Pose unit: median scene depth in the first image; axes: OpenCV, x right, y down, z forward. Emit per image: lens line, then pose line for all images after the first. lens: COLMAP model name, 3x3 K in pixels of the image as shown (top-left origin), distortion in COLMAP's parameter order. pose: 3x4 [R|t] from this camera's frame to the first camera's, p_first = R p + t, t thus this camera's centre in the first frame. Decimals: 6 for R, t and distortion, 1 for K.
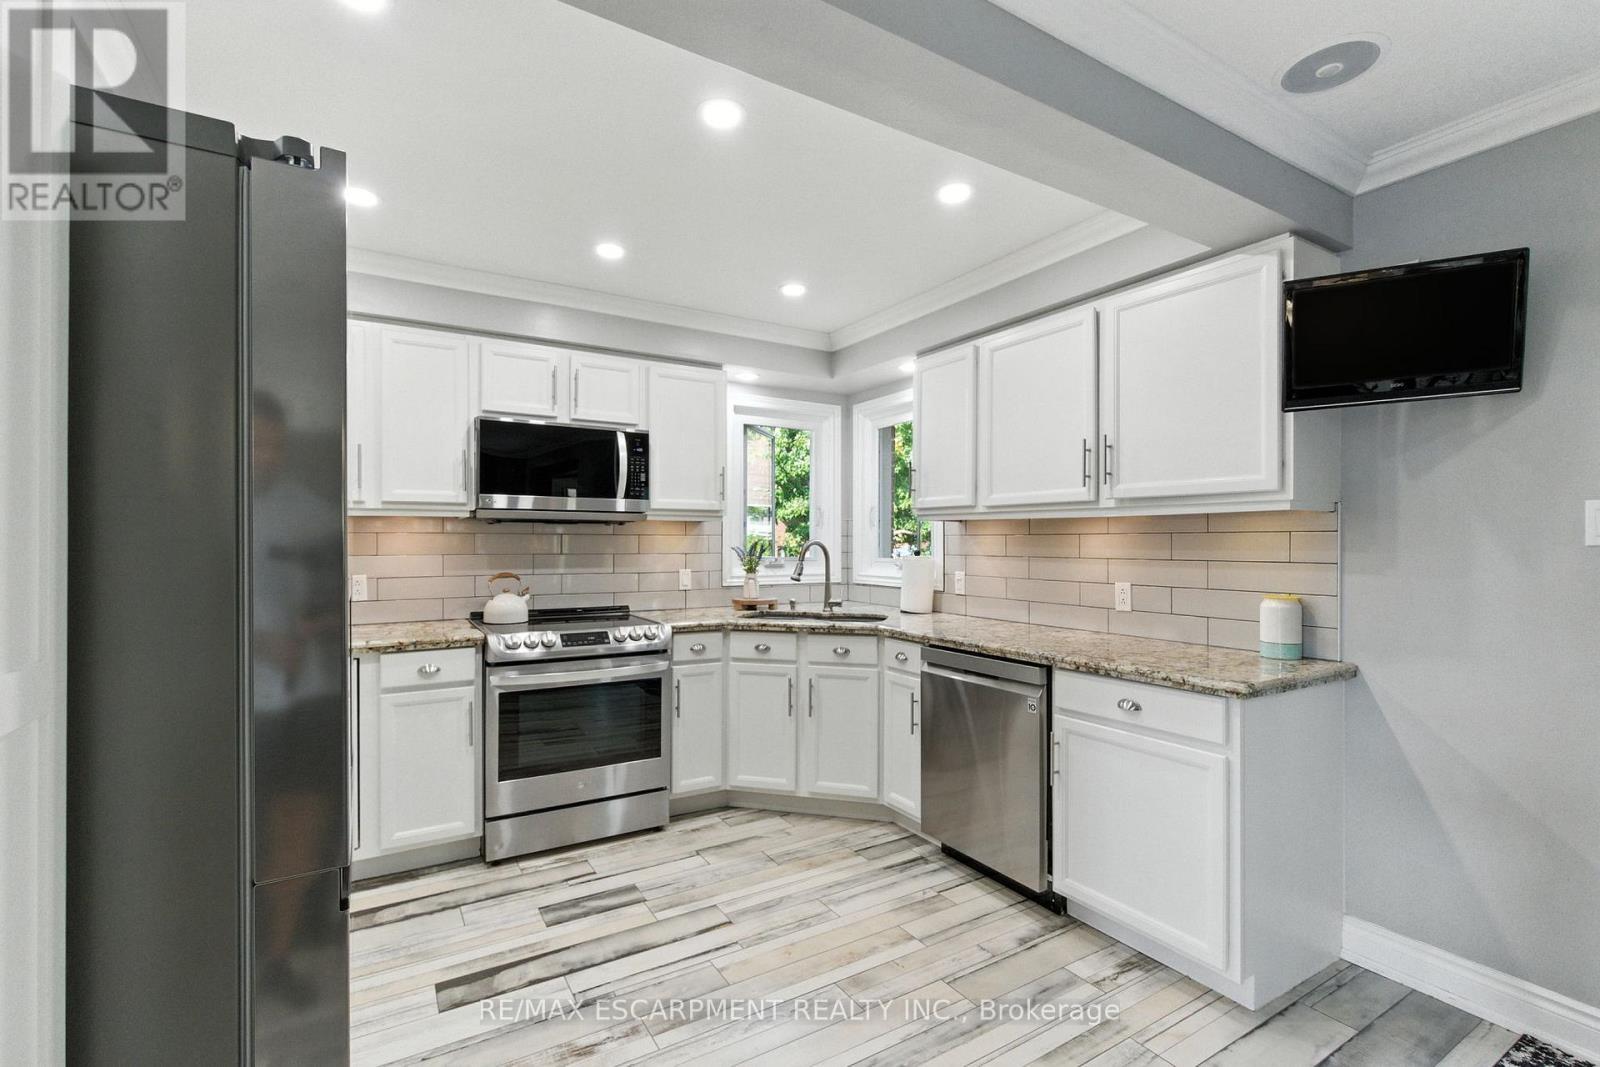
lens RADIAL K [[716.5, 0, 796.5], [0, 716.5, 540.5], [0, 0, 1]] dist [0.000579, 0.000120]
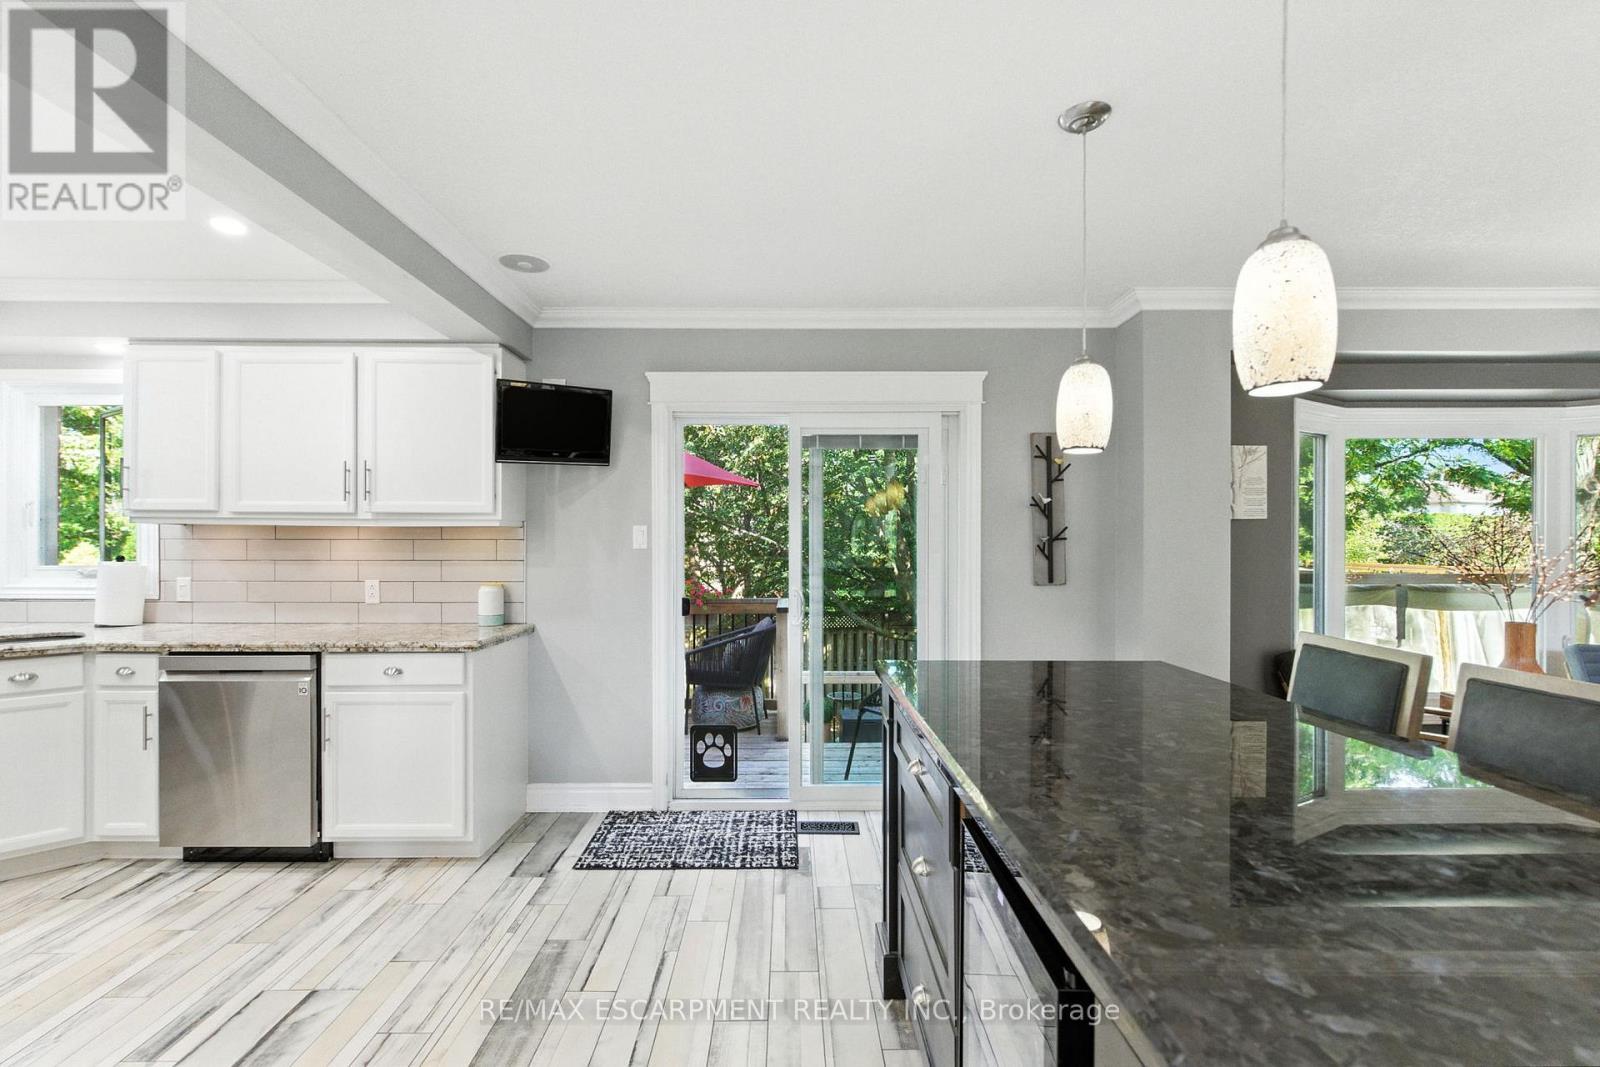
lens RADIAL K [[719.3, 0, 788.5], [0, 719.3, 542.6], [0, 0, 1]] dist [0.000177, -0.000231]
pose [[0.518824, -0.001632, 0.854880, -0.213442], [-0.002100, 0.999993, 0.003184, -0.009856], [-0.854878, -0.003447, 0.518817, -0.227261]]
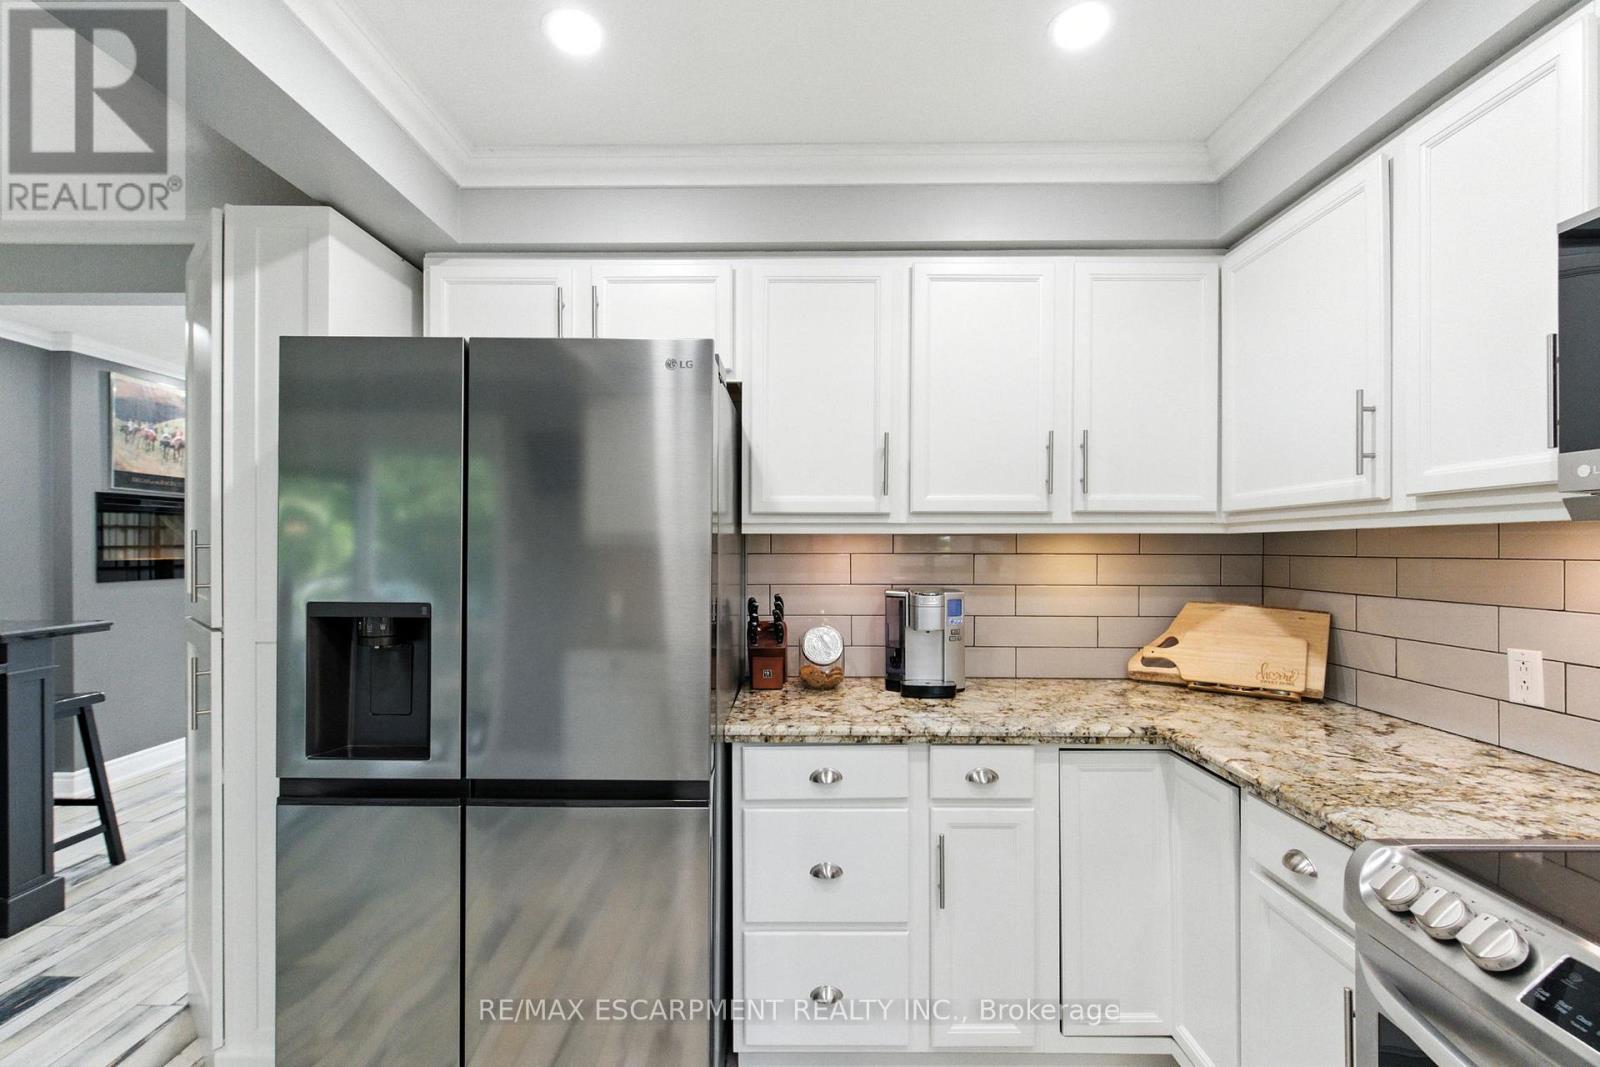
lens RADIAL K [[719.3, 0, 788.5], [0, 719.3, 542.6], [0, 0, 1]] dist [0.000177, -0.000231]
pose [[-0.528460, -0.003734, -0.848950, 0.047113], [0.002973, 0.999976, -0.006249, -0.020798], [0.848953, -0.005826, -0.528436, 0.902489]]
